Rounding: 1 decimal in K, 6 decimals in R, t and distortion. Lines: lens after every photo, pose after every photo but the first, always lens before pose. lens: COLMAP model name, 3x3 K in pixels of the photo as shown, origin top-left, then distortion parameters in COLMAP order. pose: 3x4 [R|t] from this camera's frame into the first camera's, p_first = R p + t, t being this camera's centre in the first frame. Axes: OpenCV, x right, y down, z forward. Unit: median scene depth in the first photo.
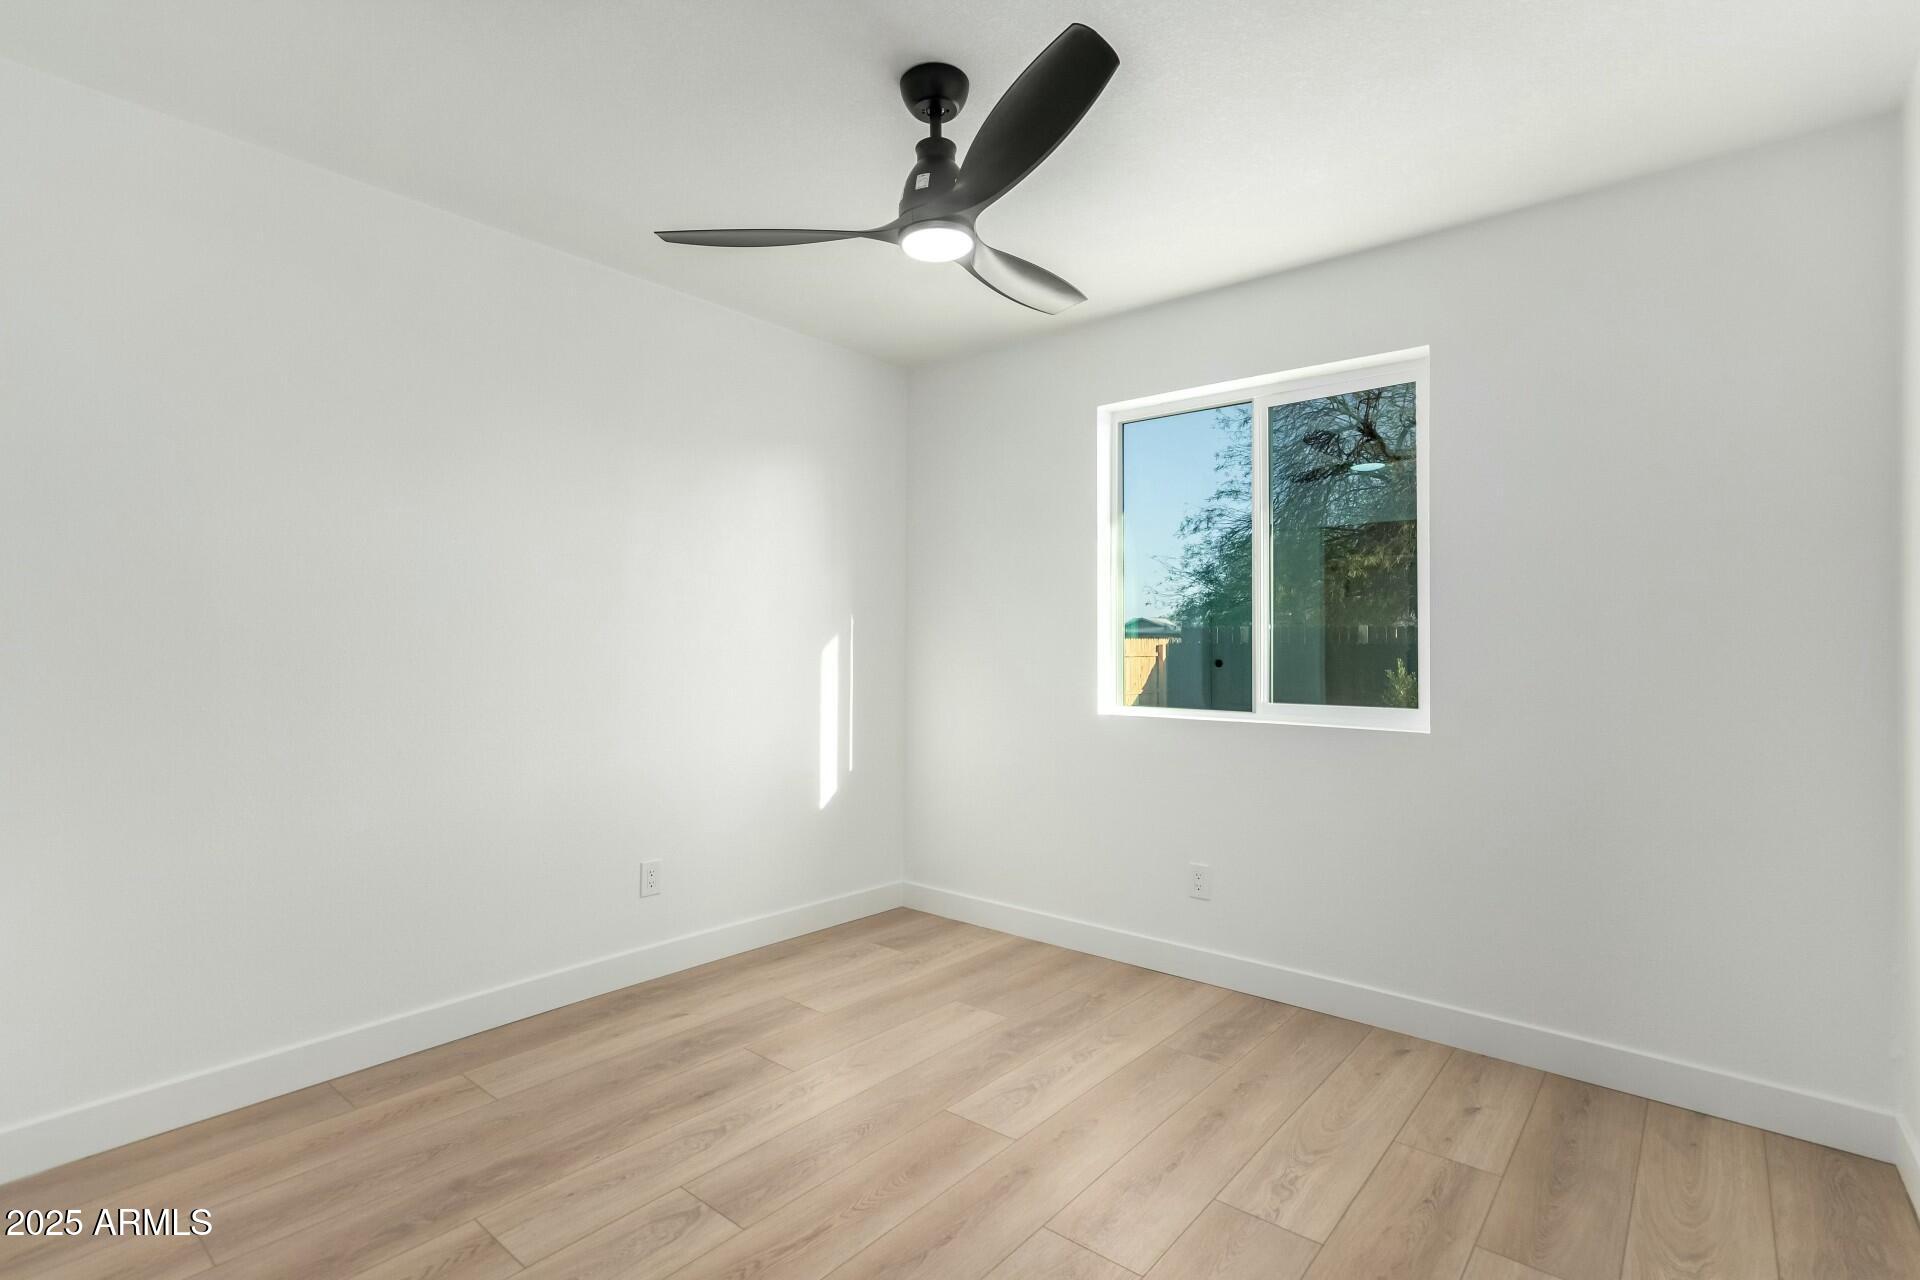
lens RADIAL K [[887.0, 0, 966.1], [0, 887.0, 639.9], [0, 0, 1]] dist [0.002141, 0.000528]
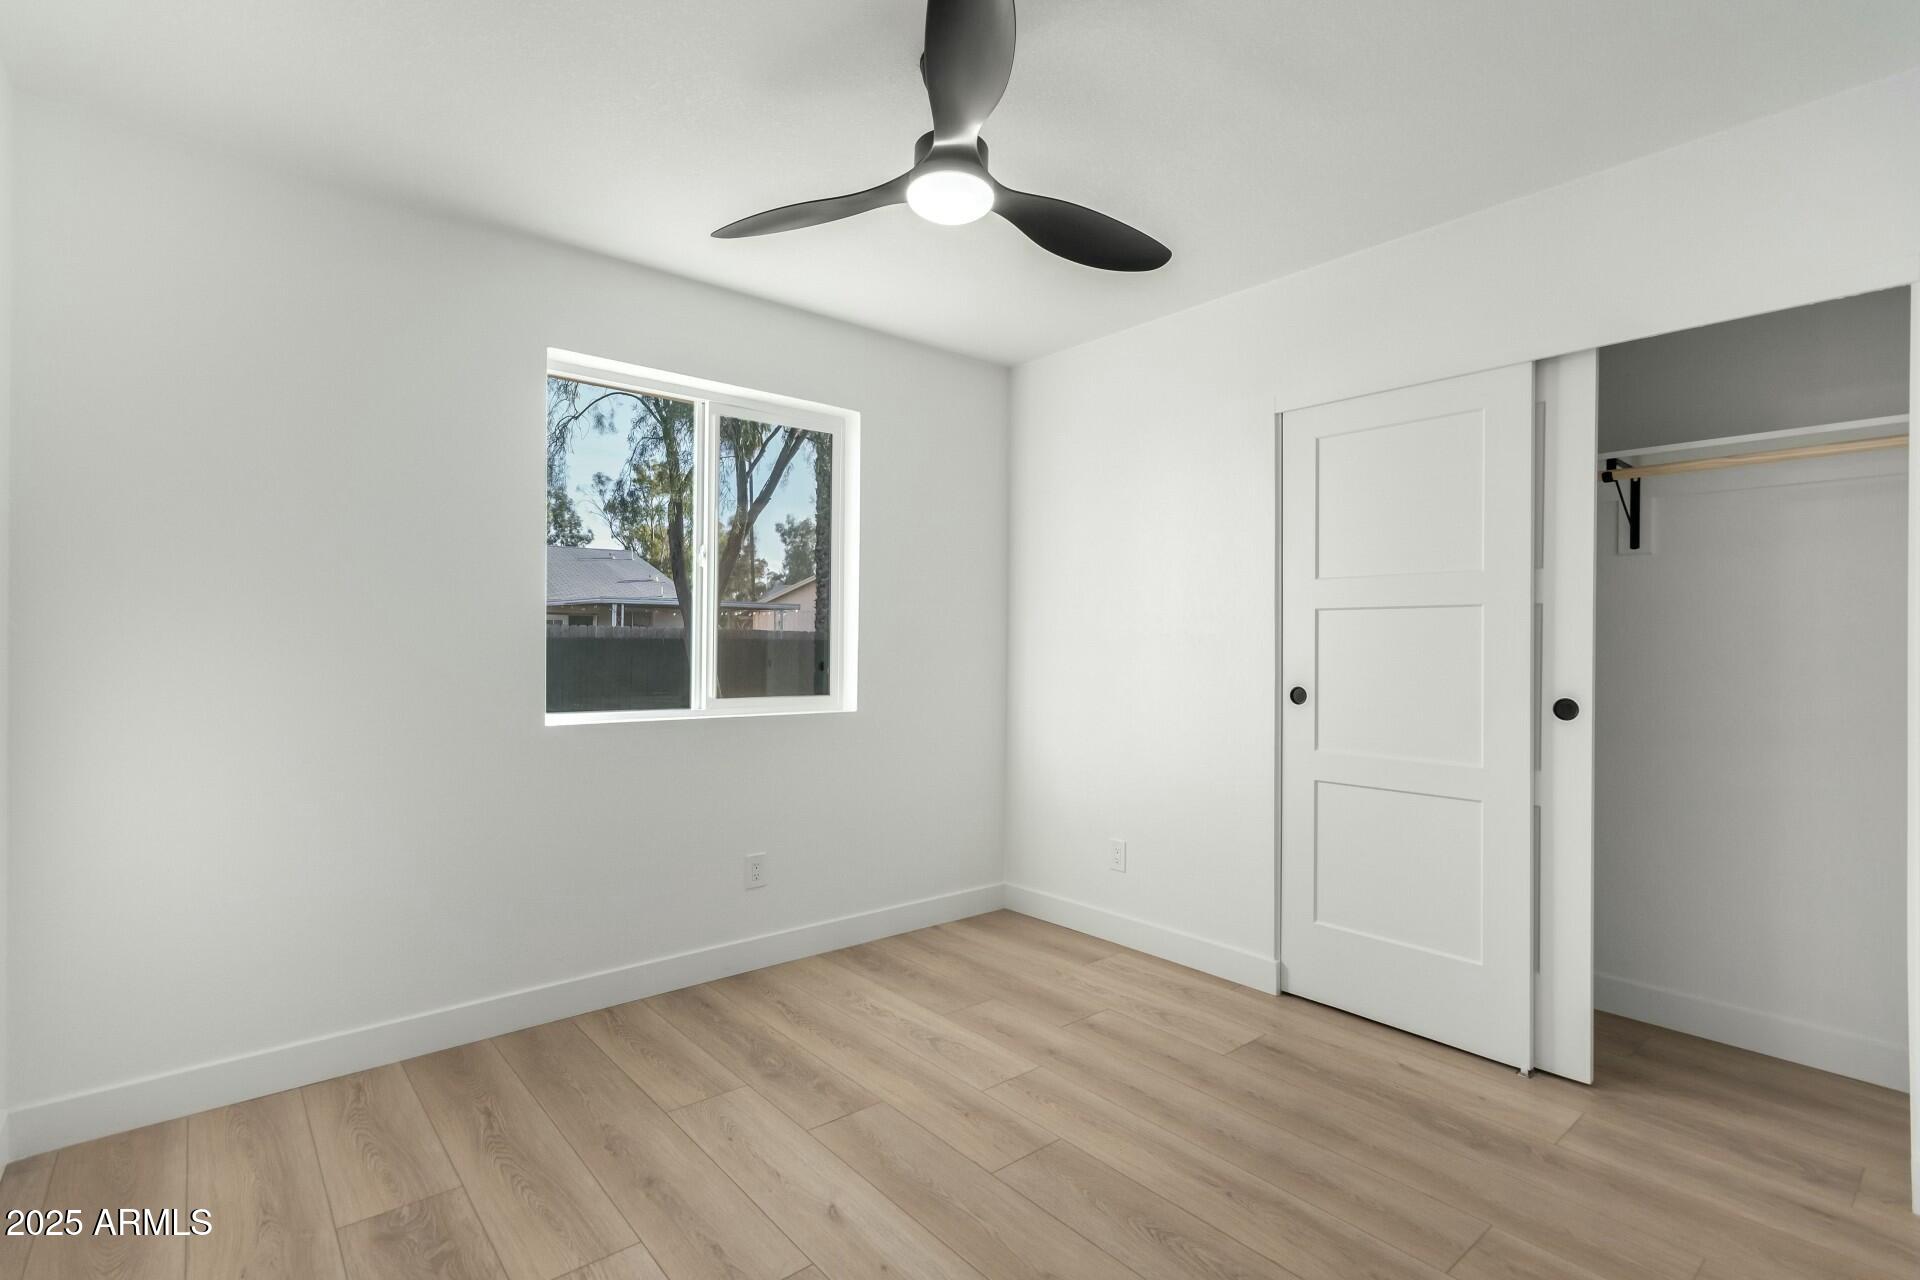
lens RADIAL K [[887.0, 0, 966.1], [0, 887.0, 639.9], [0, 0, 1]] dist [0.002141, 0.000528]
pose [[0.202717, 0.003520, 0.979231, -1.045820], [-0.003285, 0.999990, -0.002915, 0.009562], [-0.979232, -0.002626, 0.202727, 0.834706]]
